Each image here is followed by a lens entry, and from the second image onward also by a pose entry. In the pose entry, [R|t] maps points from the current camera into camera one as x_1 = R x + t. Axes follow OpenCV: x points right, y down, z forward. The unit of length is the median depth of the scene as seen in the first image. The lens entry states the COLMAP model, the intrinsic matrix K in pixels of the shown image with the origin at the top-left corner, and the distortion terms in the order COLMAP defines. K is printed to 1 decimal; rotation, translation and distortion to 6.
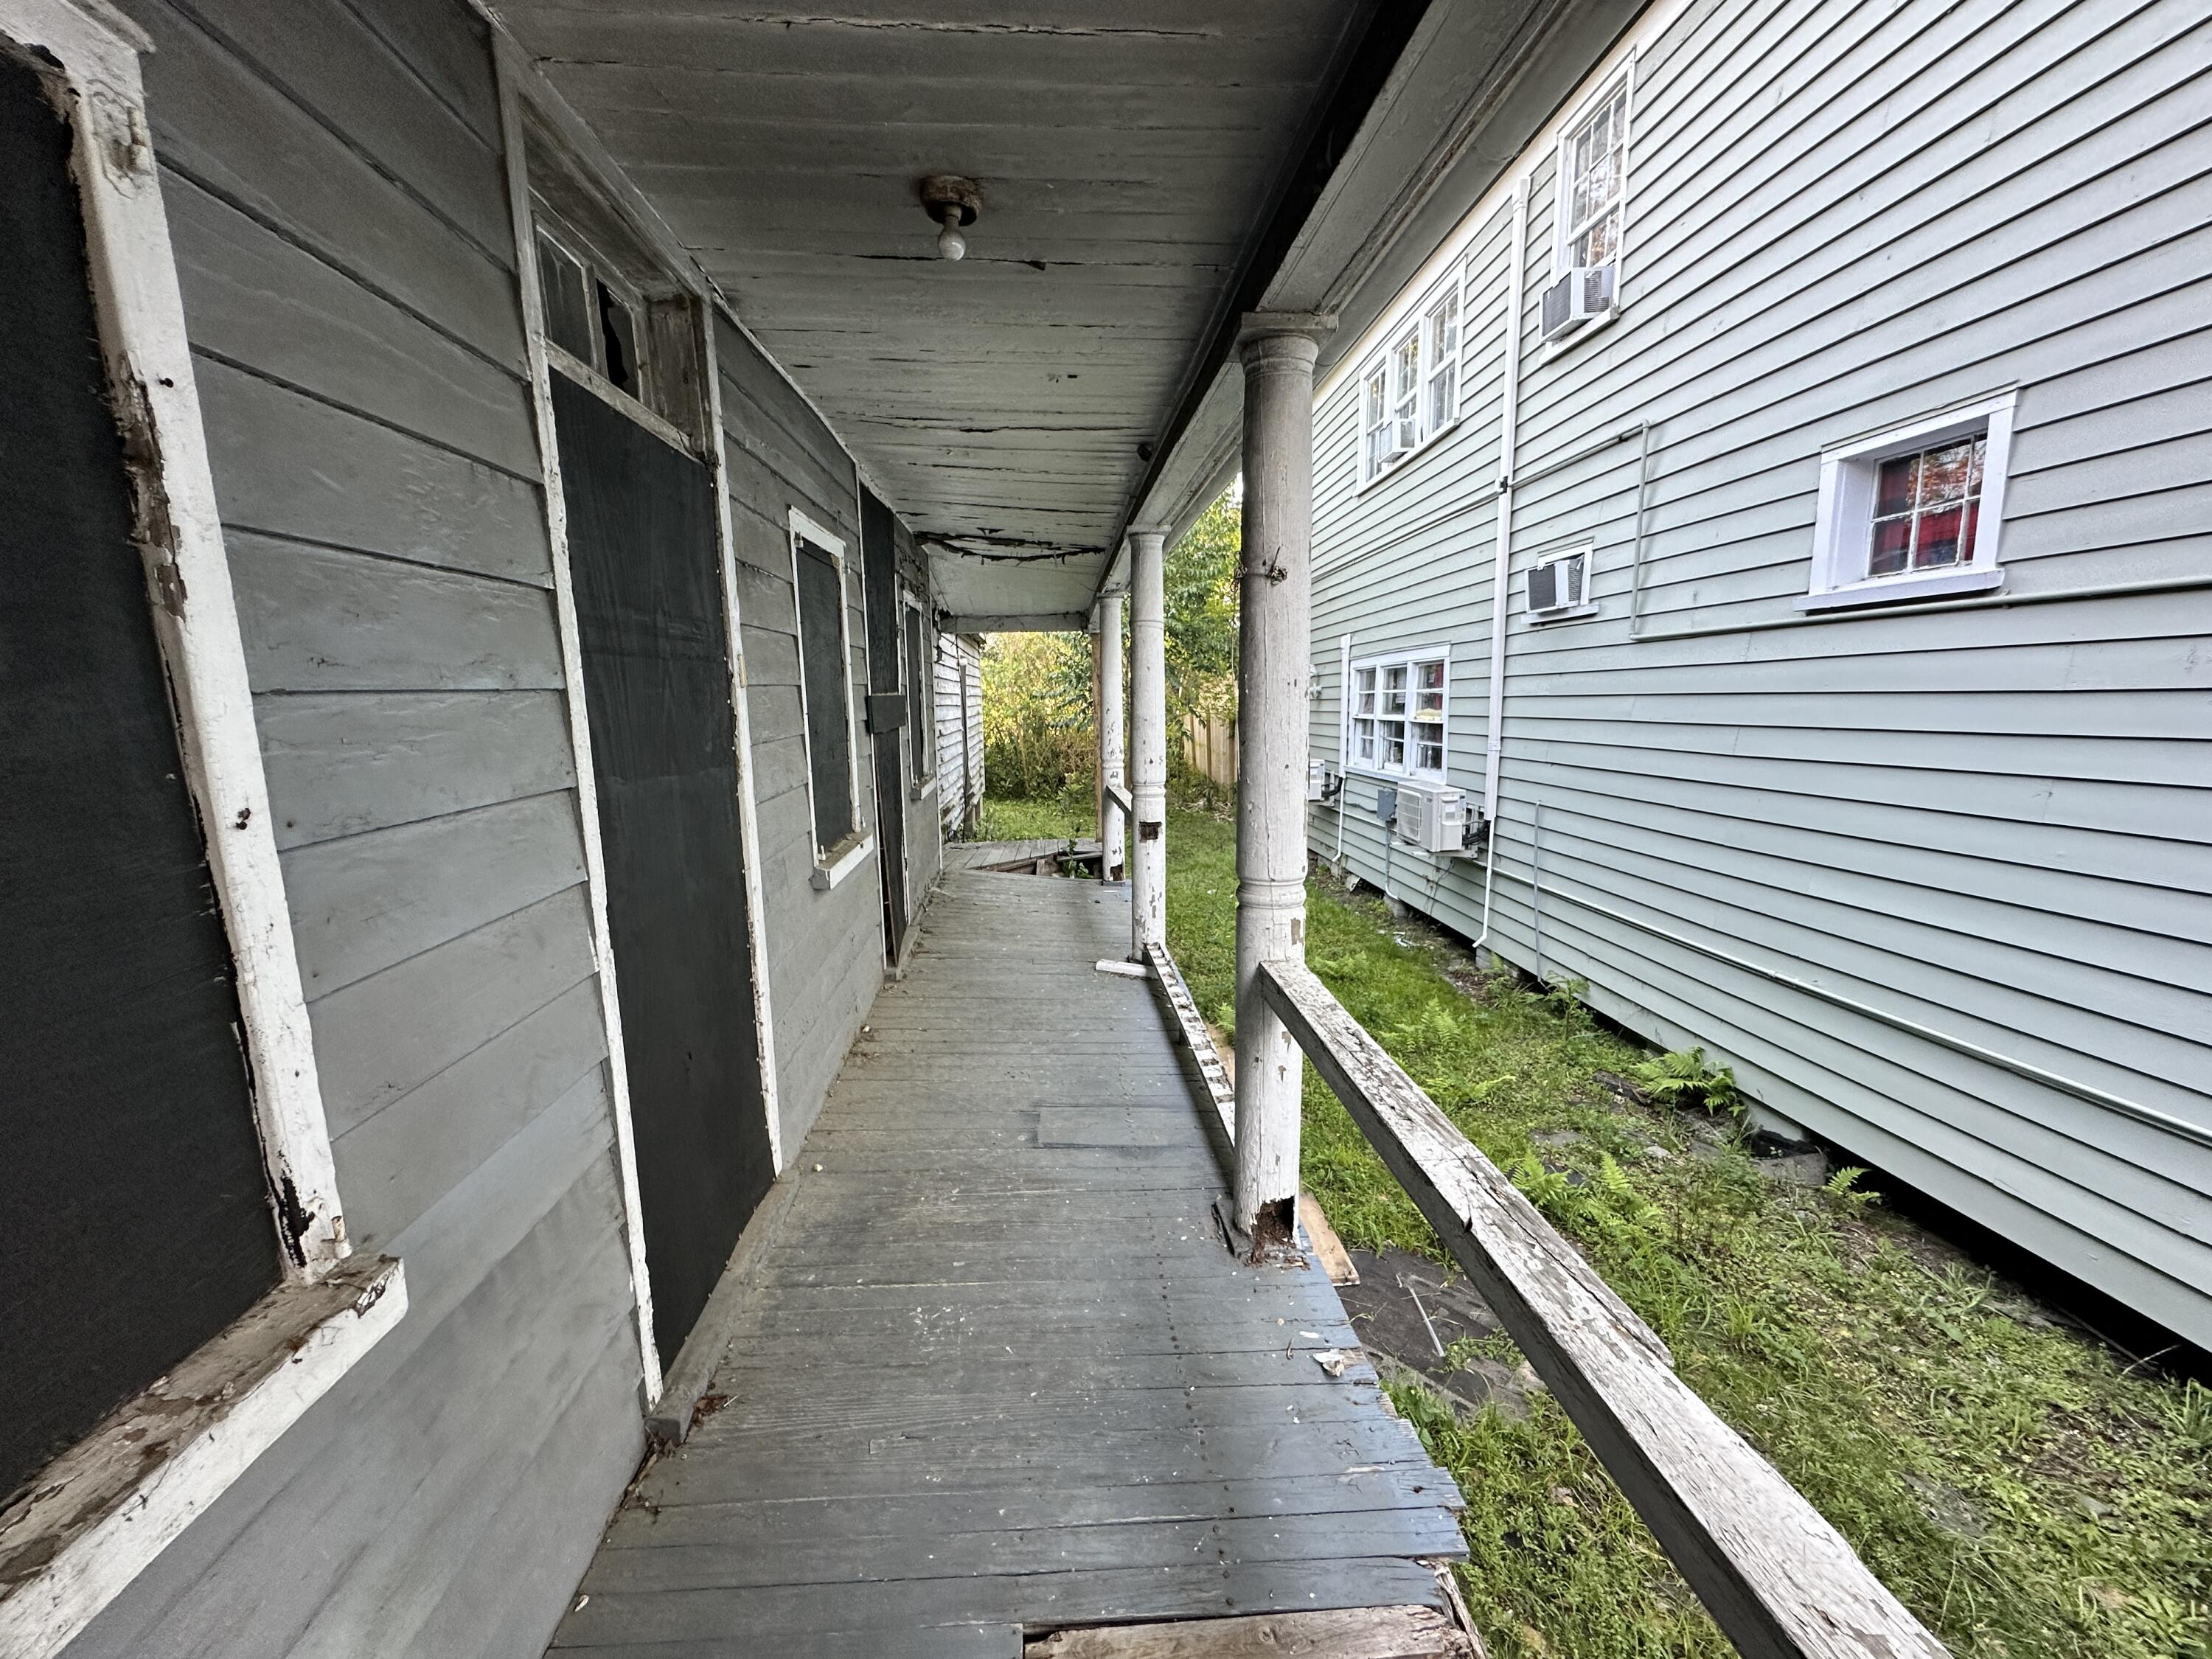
lens RADIAL K [[879.1, 0, 1105.8], [0, 879.1, 831.8], [0, 0, 1]] dist [-0.002582, 0.000175]
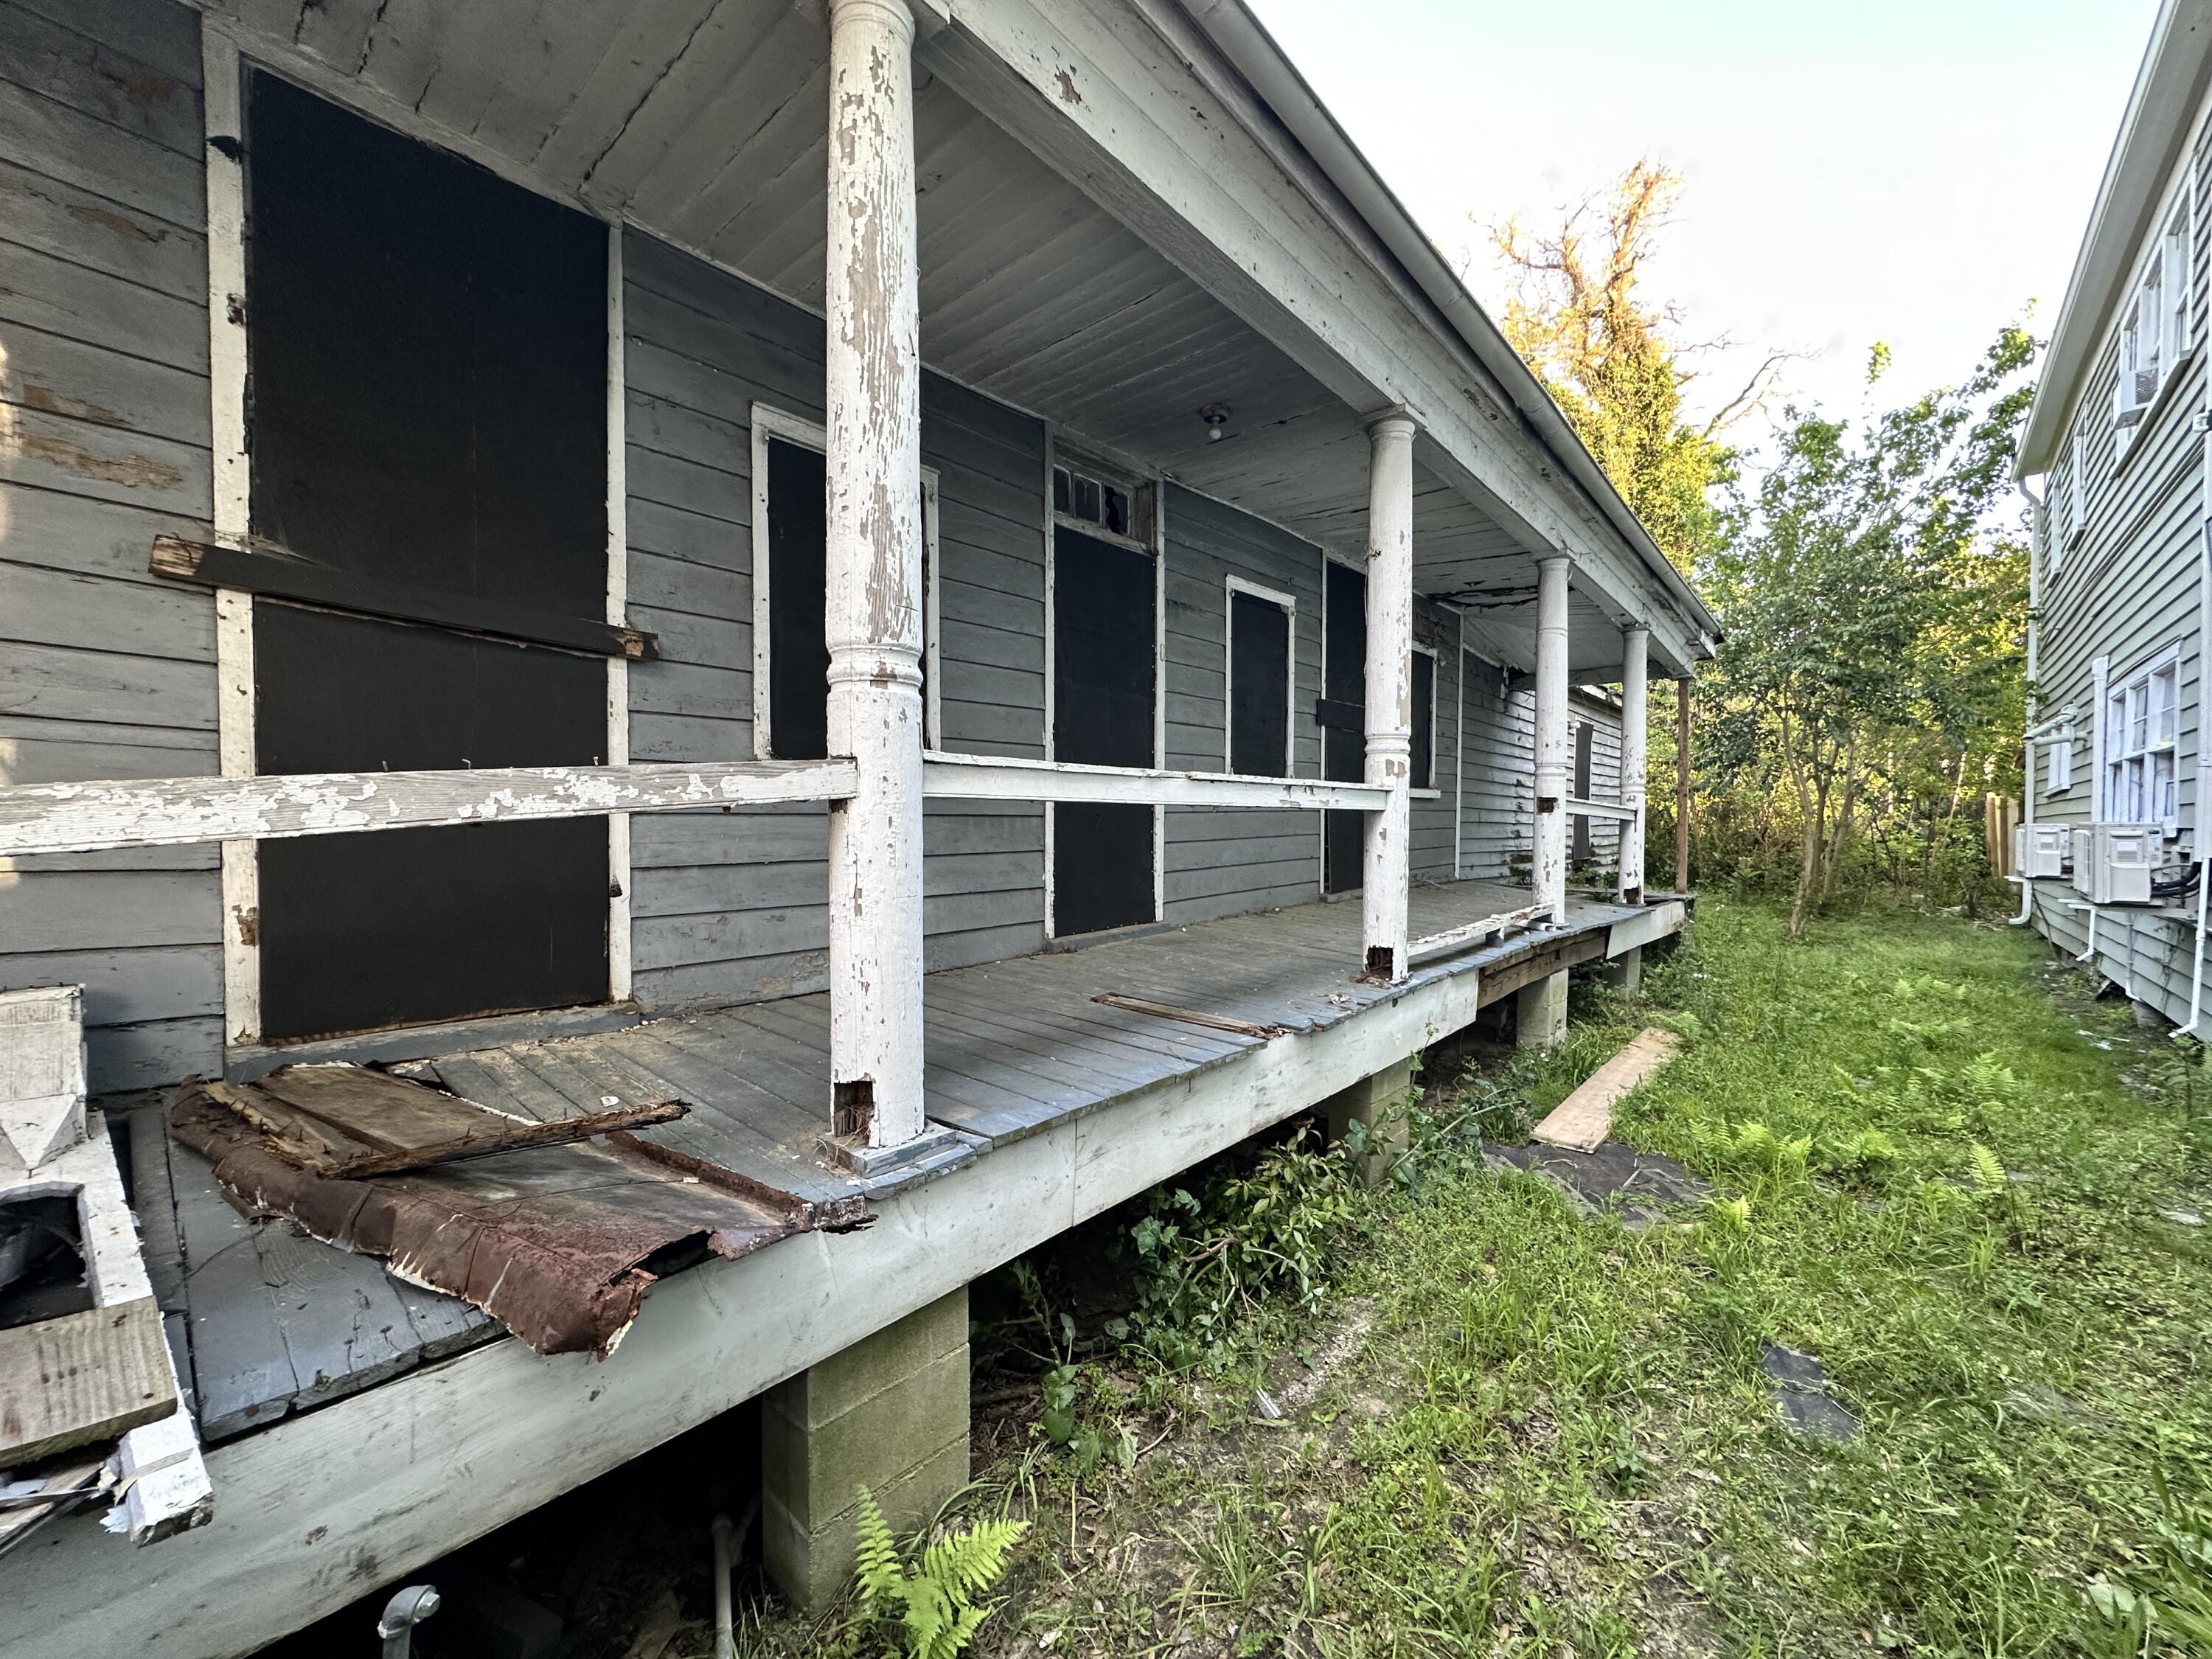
lens RADIAL K [[879.1, 0, 1105.8], [0, 879.1, 831.8], [0, 0, 1]] dist [-0.002582, 0.000175]
pose [[0.700448, 0.034254, -0.712881, 0.482890], [-0.127181, 0.988851, -0.077448, 0.202124], [0.702280, 0.144913, 0.696995, -0.222220]]
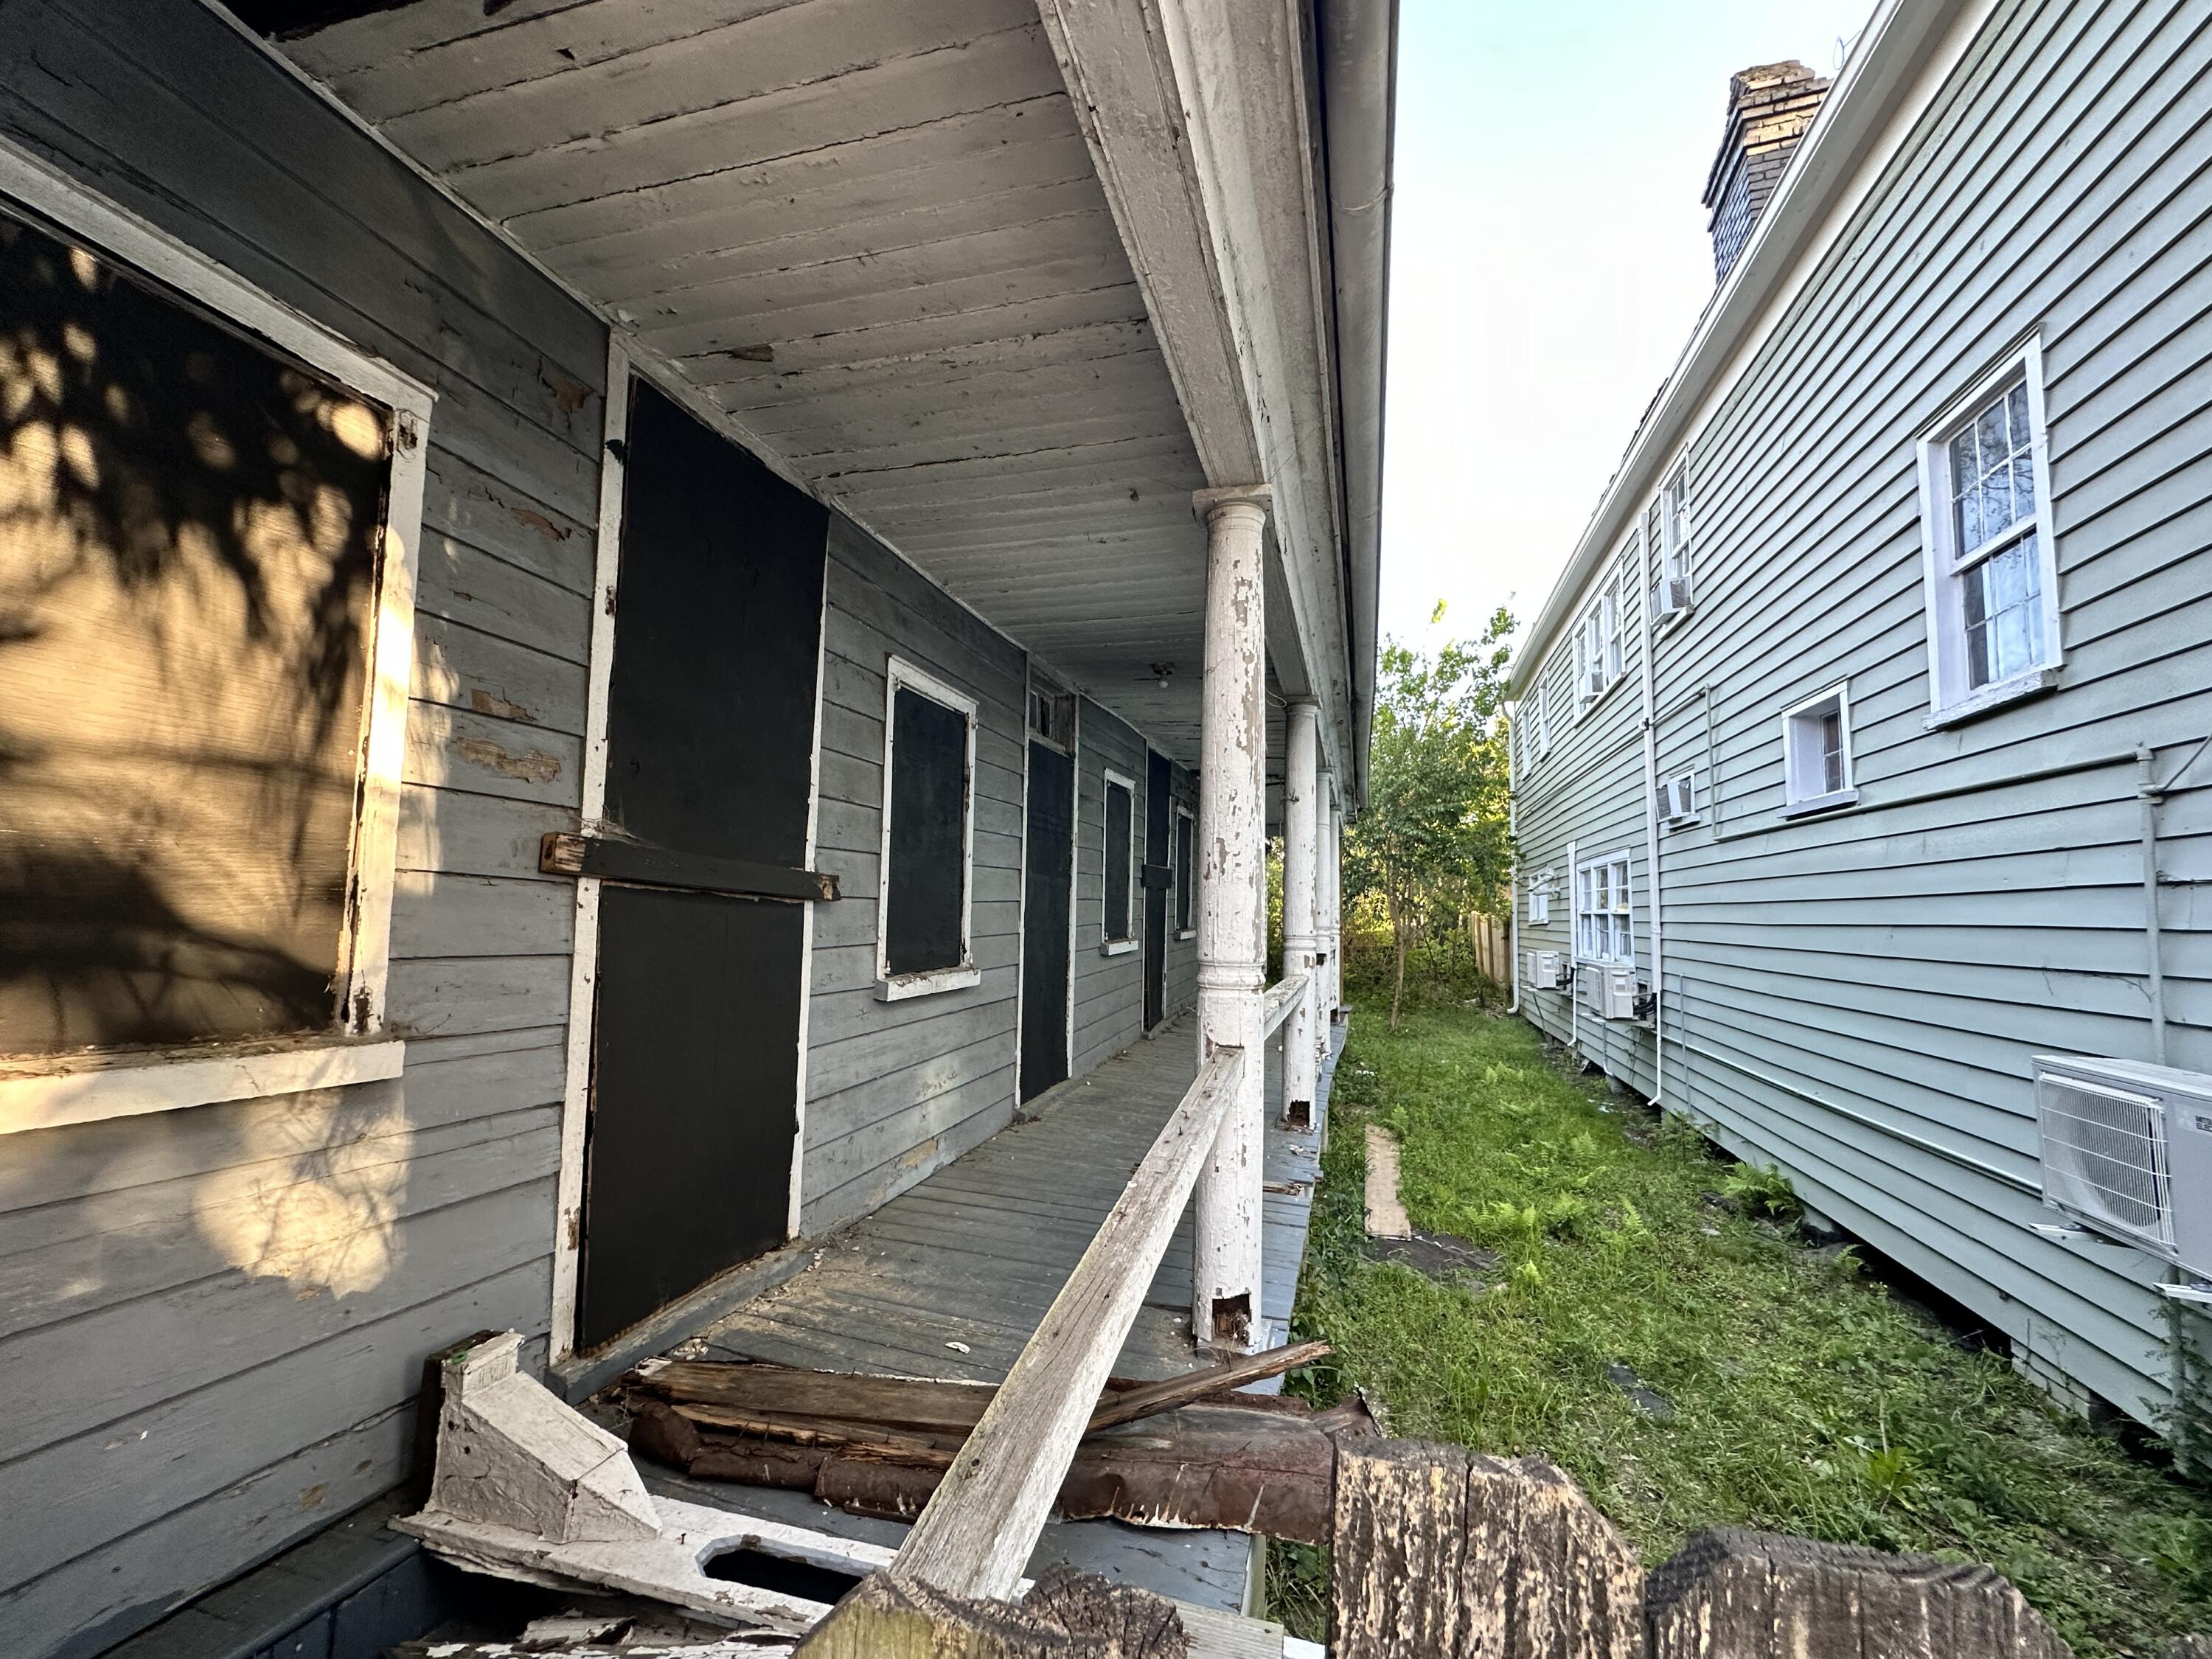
lens RADIAL K [[879.1, 0, 1105.8], [0, 879.1, 831.8], [0, 0, 1]] dist [-0.002582, 0.000175]
pose [[0.935573, 0.006719, -0.353068, 0.245350], [-0.089815, 0.971468, -0.219507, 0.153302], [0.341520, 0.237076, 0.909483, -0.559650]]
